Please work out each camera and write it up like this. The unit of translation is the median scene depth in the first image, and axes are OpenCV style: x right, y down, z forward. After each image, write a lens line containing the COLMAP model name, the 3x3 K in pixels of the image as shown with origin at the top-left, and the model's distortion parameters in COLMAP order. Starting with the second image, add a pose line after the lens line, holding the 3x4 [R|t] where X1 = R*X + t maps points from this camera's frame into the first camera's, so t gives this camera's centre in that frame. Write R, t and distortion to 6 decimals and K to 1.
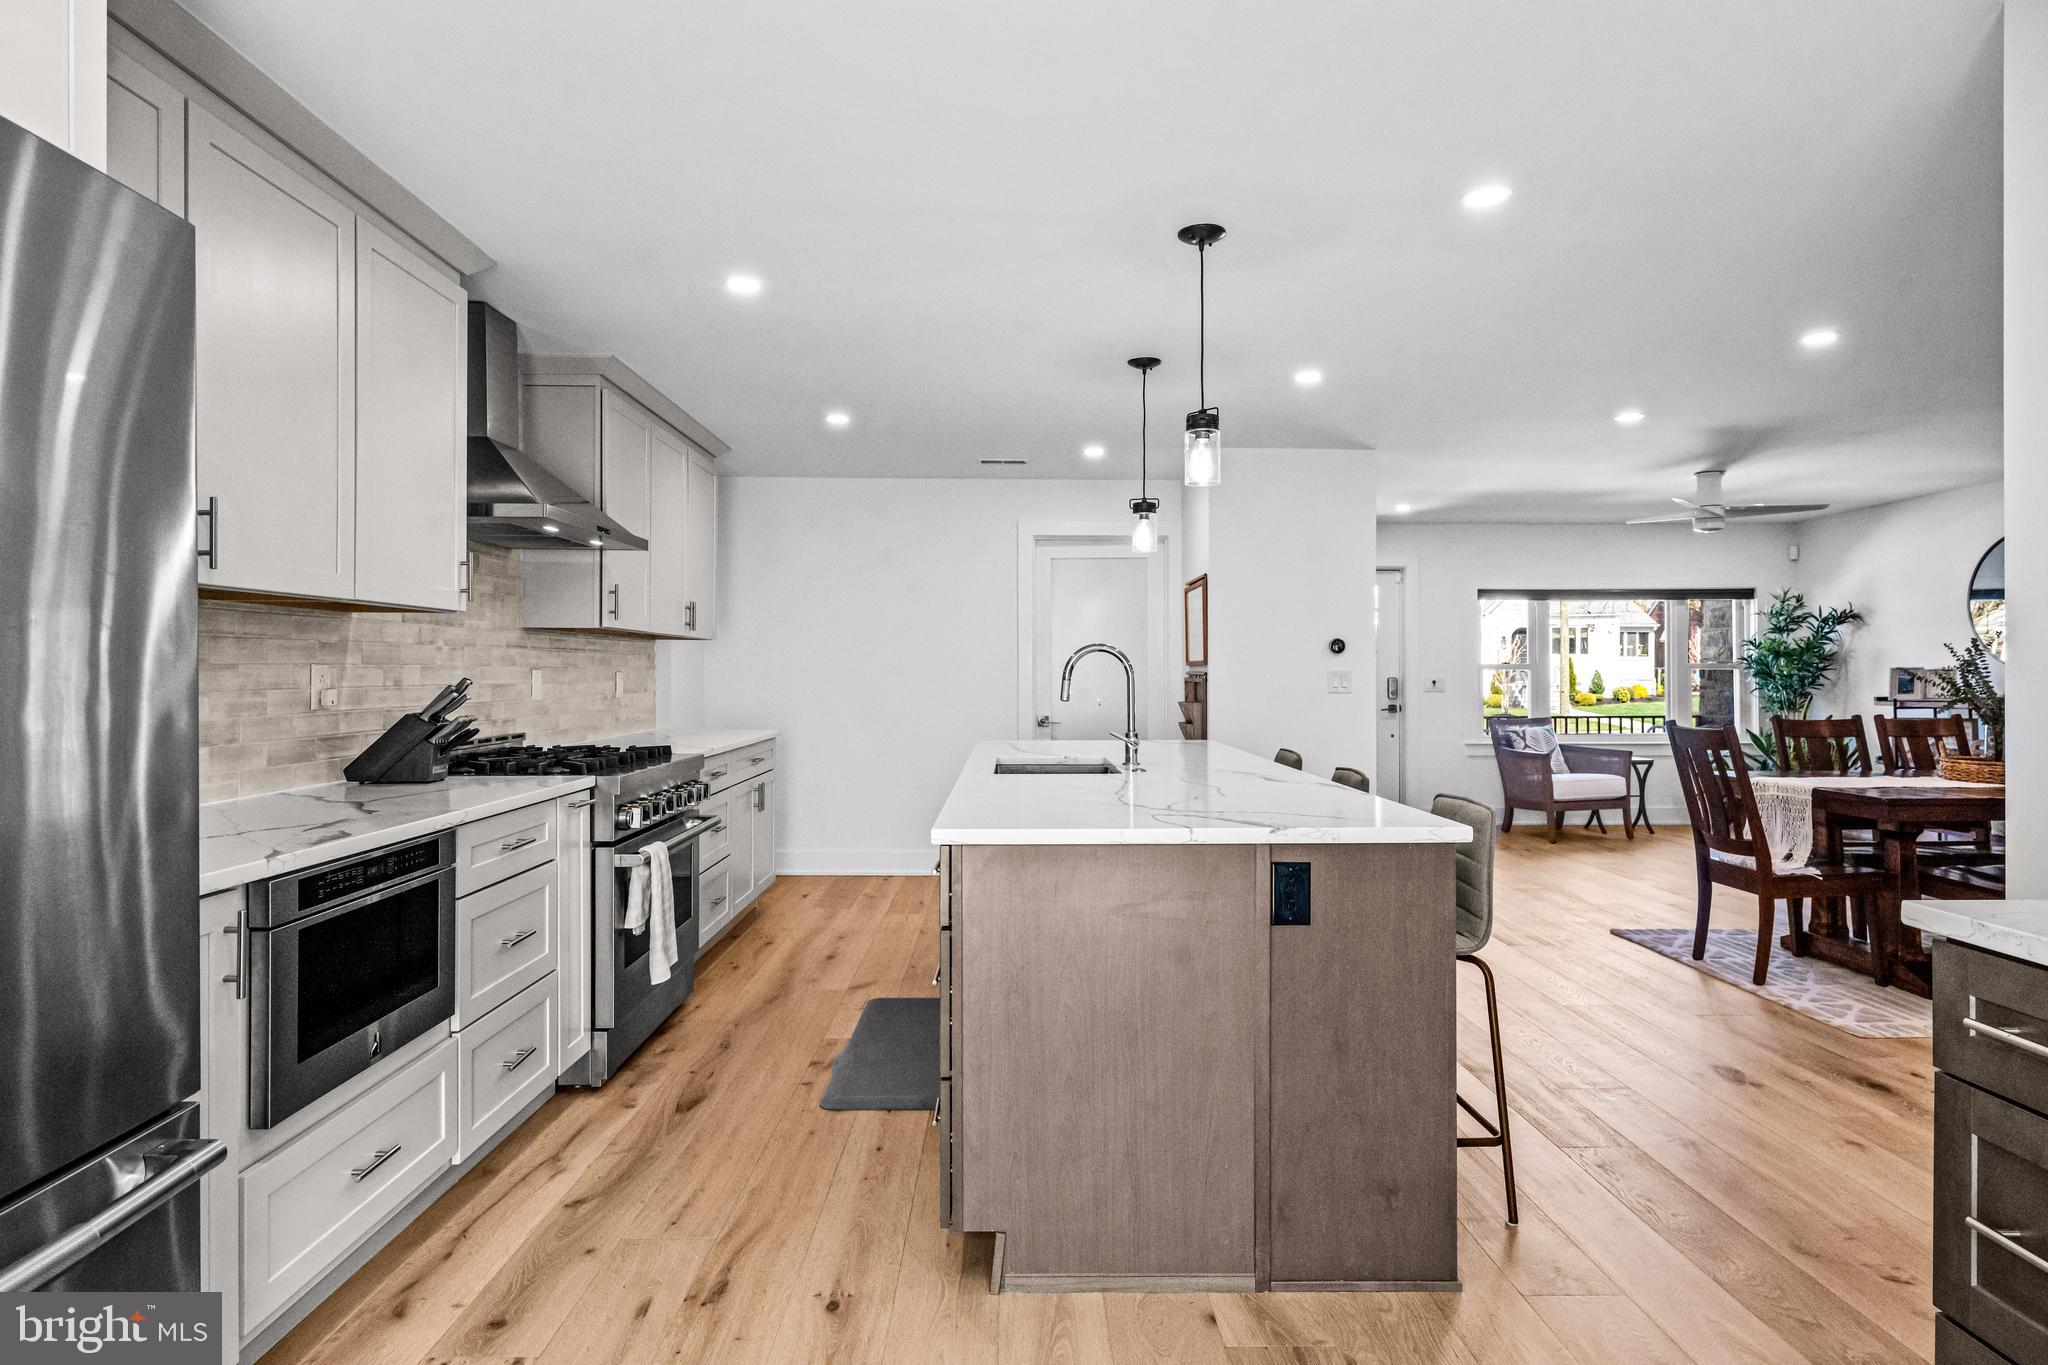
lens RADIAL K [[1095.5, 0, 1021.3], [0, 1095.5, 679.0], [0, 0, 1]] dist [0.000097, -0.000883]
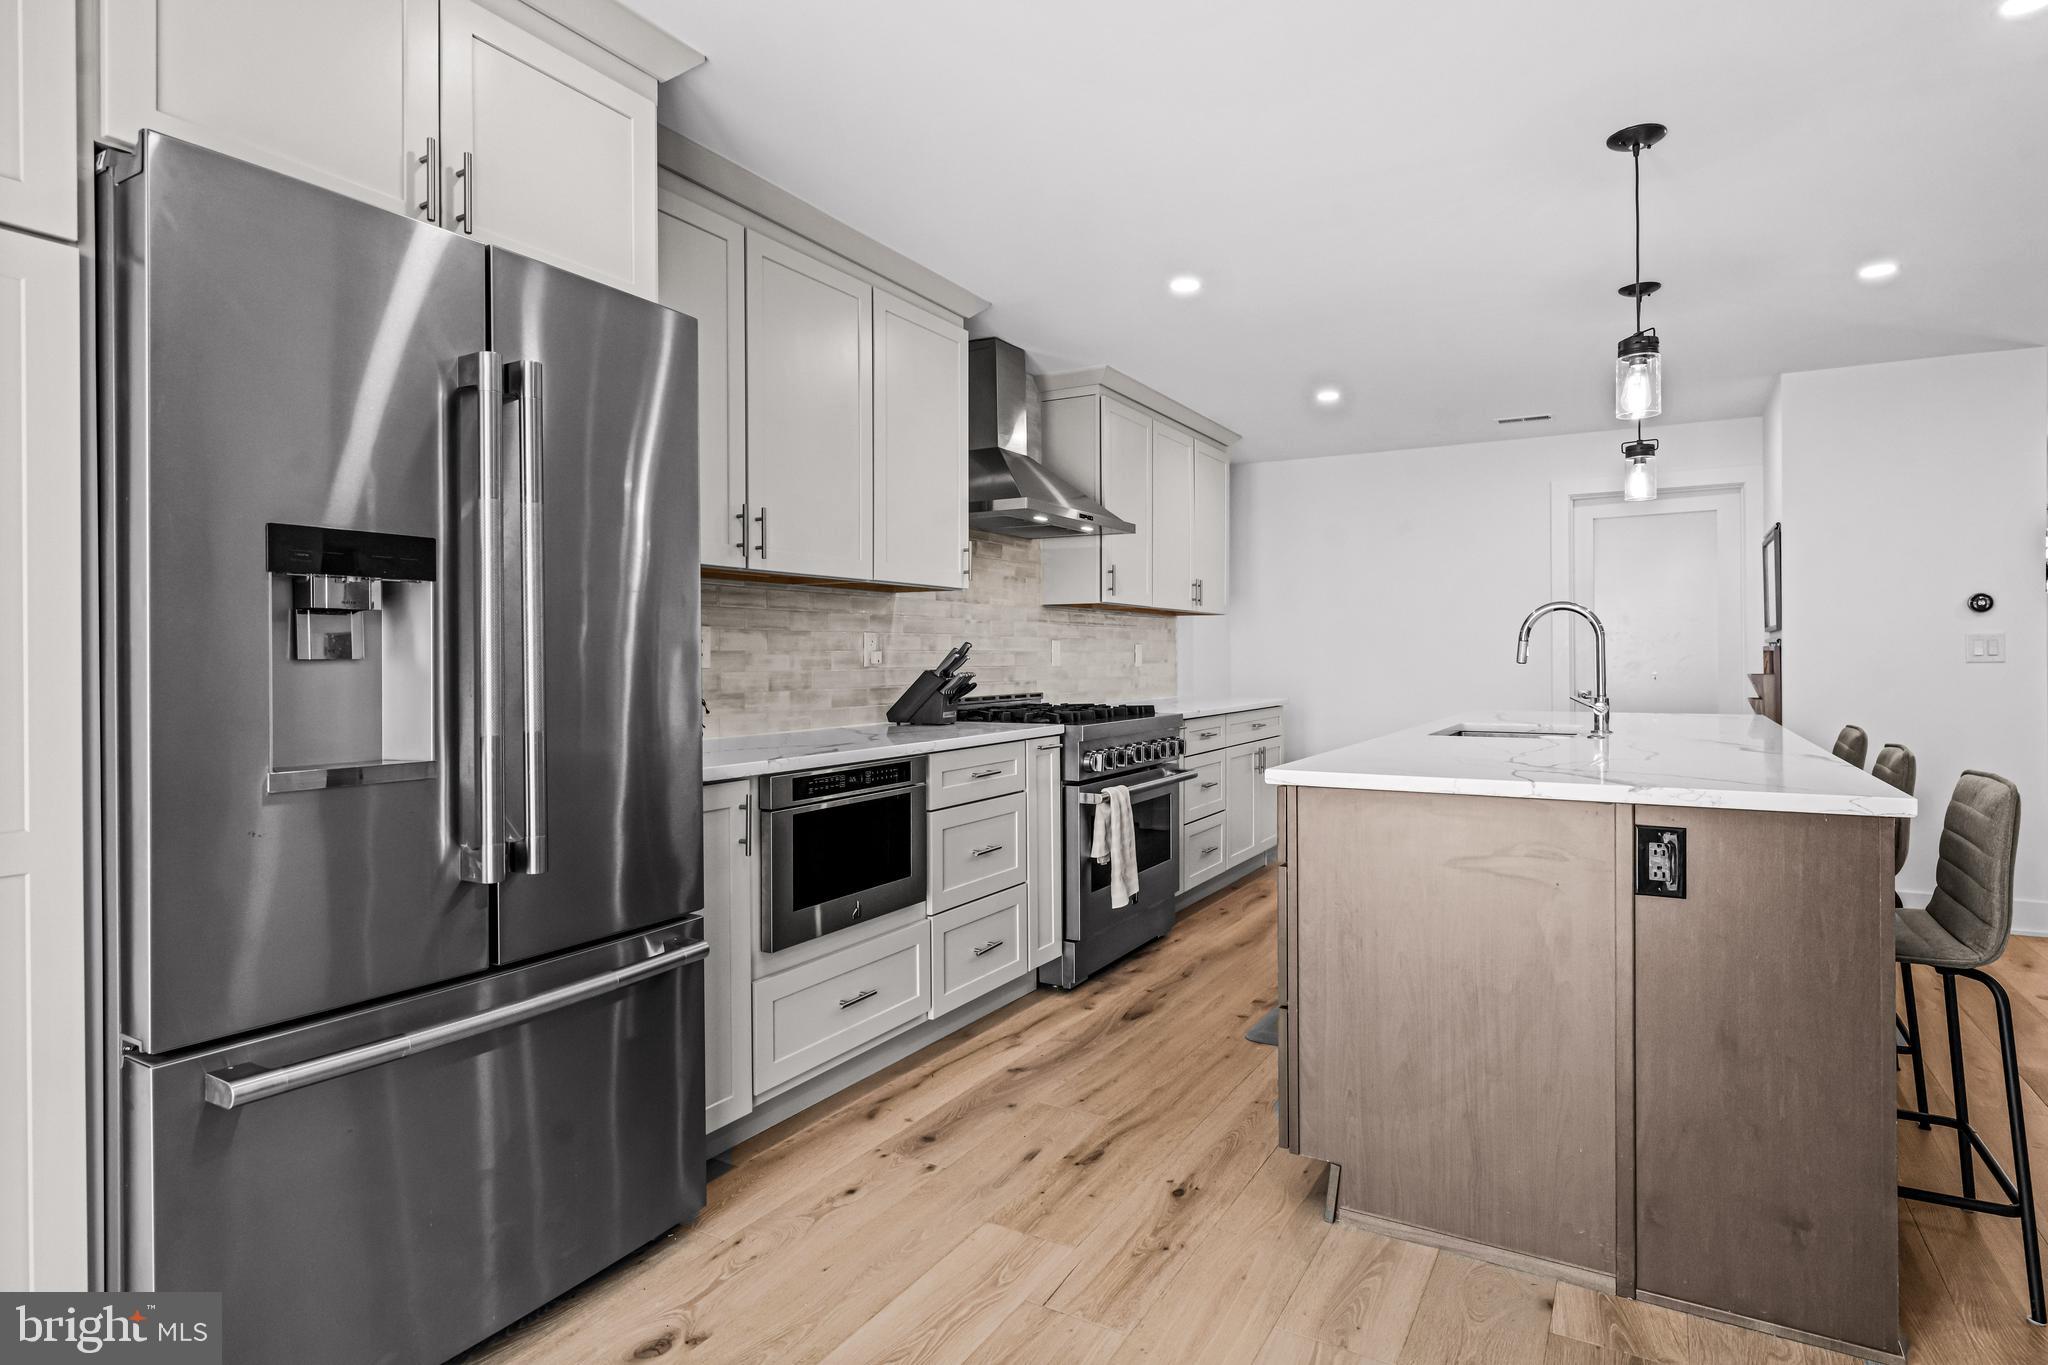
lens RADIAL K [[1052.3, 0, 1028.2], [0, 1052.3, 665.6], [0, 0, 1]] dist [-0.001380, 0.000023]
pose [[0.864241, -0.000158, -0.503077, 0.183647], [0.002399, 0.999990, 0.003808, 0.025064], [0.503071, -0.004497, 0.864233, 0.000658]]
